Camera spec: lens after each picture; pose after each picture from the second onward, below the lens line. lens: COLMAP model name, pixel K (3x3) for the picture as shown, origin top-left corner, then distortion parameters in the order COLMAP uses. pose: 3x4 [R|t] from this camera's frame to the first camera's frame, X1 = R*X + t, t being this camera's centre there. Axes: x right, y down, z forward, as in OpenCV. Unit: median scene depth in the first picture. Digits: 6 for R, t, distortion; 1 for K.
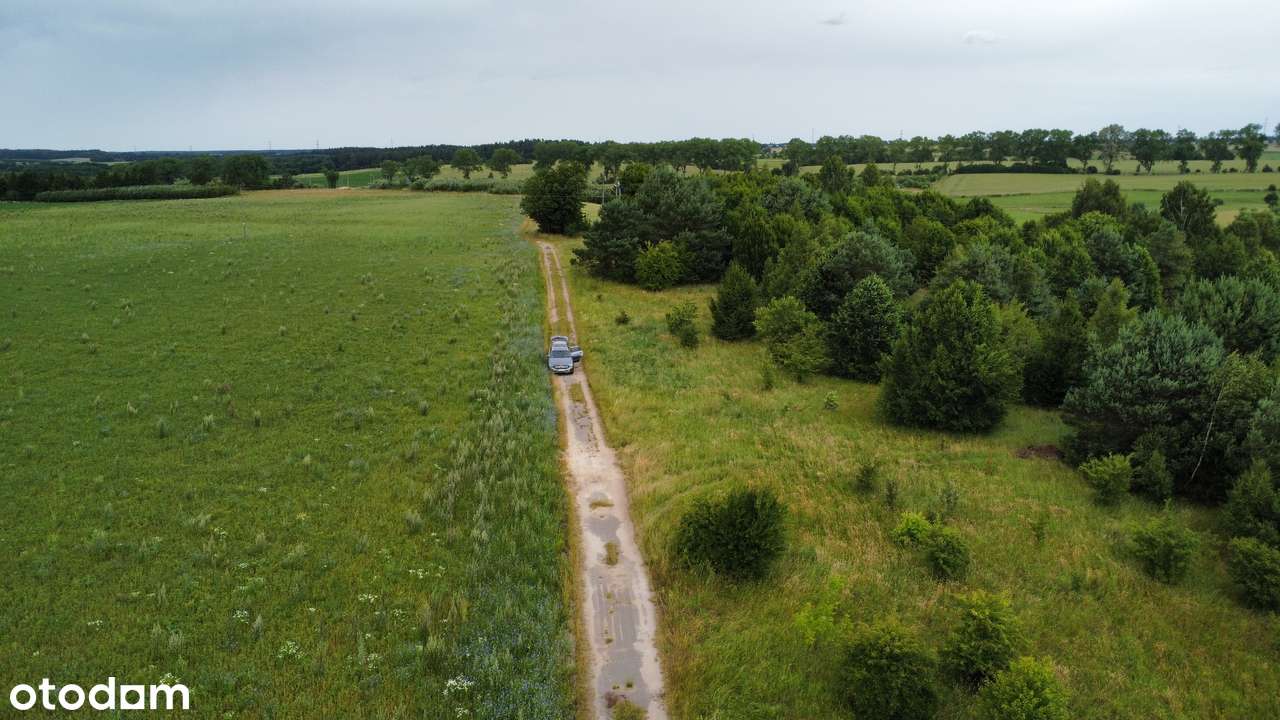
lens RADIAL K [[928.6, 0, 637.1], [0, 928.6, 371.8], [0, 0, 1]] dist [-0.035274, 0.001096]
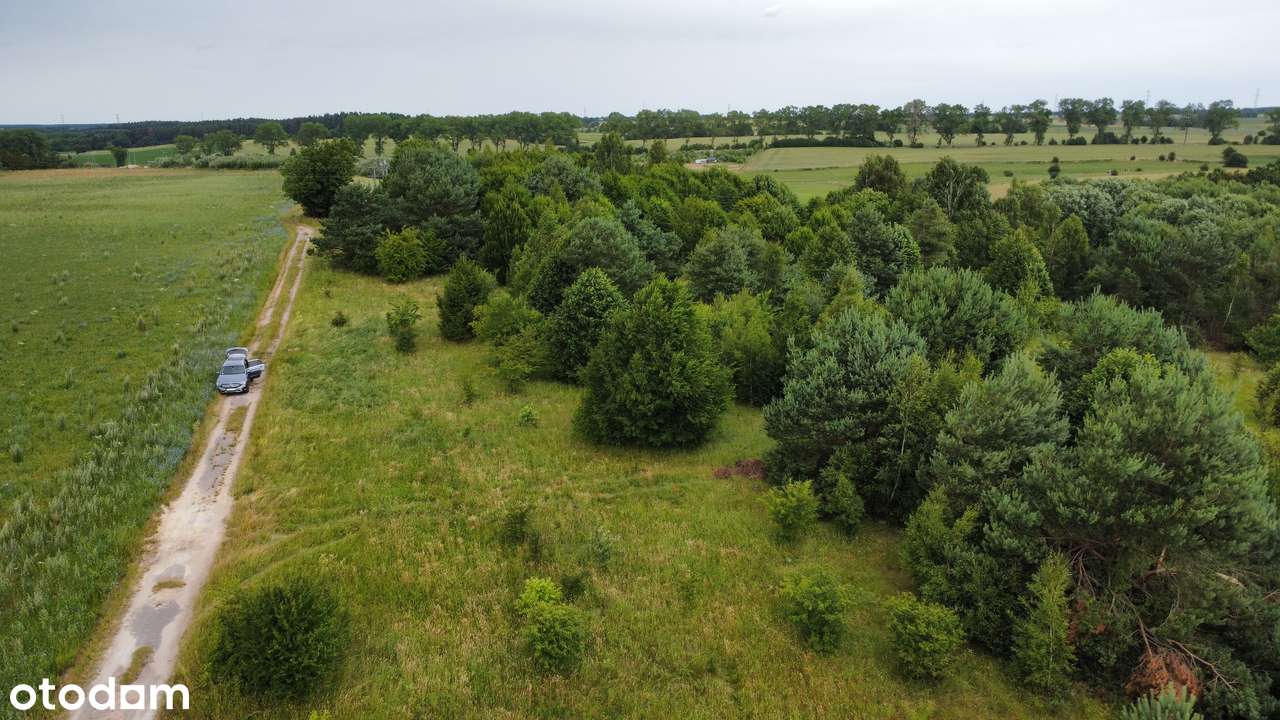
lens RADIAL K [[928.6, 0, 638.3], [0, 928.6, 374.1], [0, 0, 1]] dist [-0.035274, 0.001096]
pose [[0.984858, -0.042447, 0.168085, 0.088797], [0.037527, 0.998772, 0.032343, -0.017941], [-0.169252, -0.025545, 0.985242, 0.062889]]
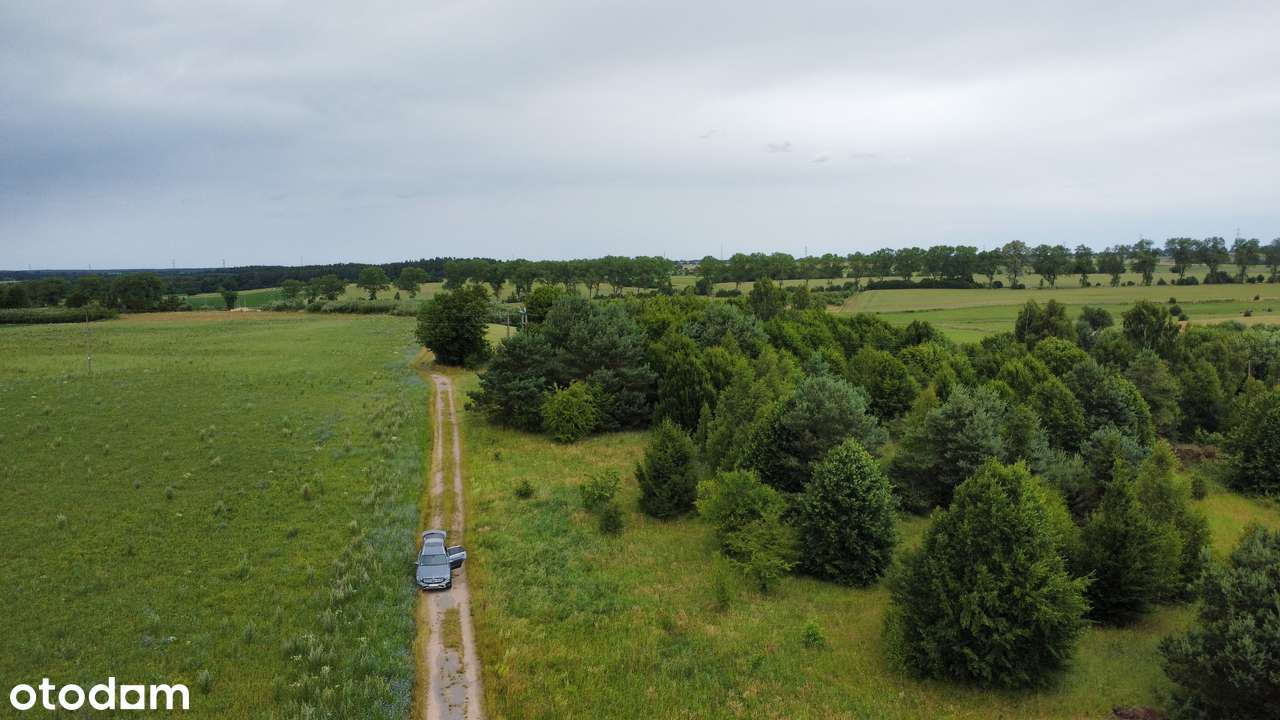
lens RADIAL K [[928.6, 0, 638.5], [0, 928.6, 378.6], [0, 0, 1]] dist [-0.035274, 0.001096]
pose [[0.995573, -0.015321, 0.092731, 0.007152], [0.025883, 0.993167, -0.113793, -0.045777], [-0.090354, 0.115689, 0.989167, 0.162277]]
